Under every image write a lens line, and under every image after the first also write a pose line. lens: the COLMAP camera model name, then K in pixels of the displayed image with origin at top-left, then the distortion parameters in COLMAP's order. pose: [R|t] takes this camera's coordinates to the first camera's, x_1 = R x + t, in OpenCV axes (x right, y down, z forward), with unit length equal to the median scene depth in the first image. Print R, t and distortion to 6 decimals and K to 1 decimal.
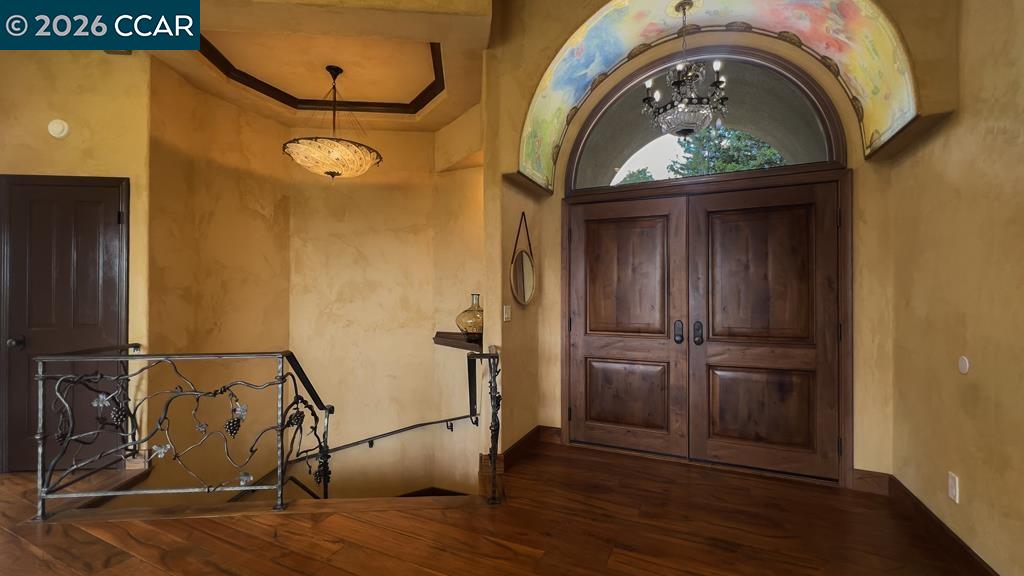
lens RADIAL K [[425.9, 0, 500.1], [0, 425.9, 295.2], [0, 0, 1]] dist [-0.000503, -0.000150]
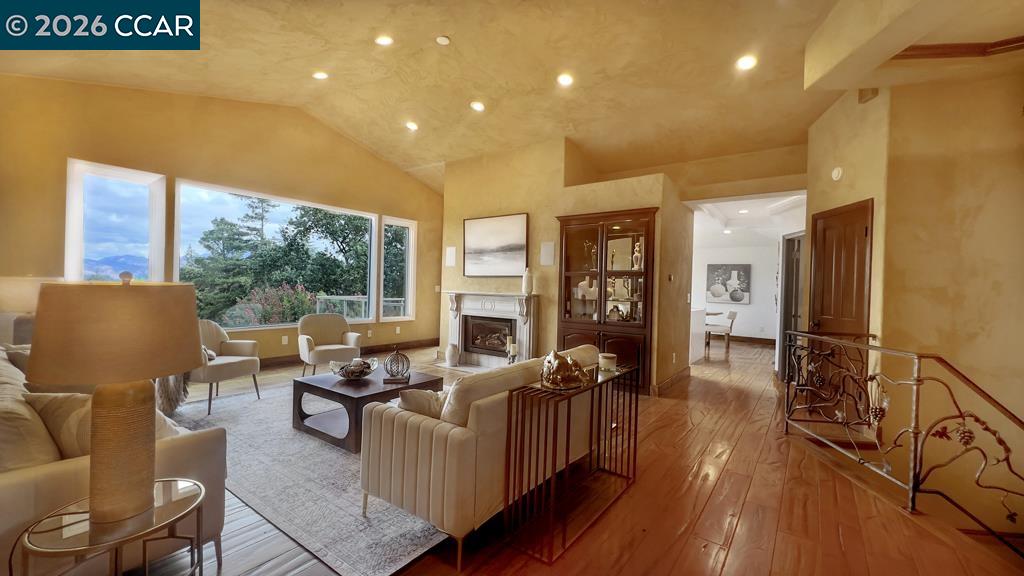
lens RADIAL K [[410.1, 0, 512.0], [0, 410.1, 288.0], [0, 0, 1]] dist [-0.002729, -0.000277]
pose [[-0.178693, -0.001030, -0.983904, 0.461679], [-0.022662, 0.999738, 0.003069, 0.001818], [0.983644, 0.022846, -0.178670, 0.199751]]
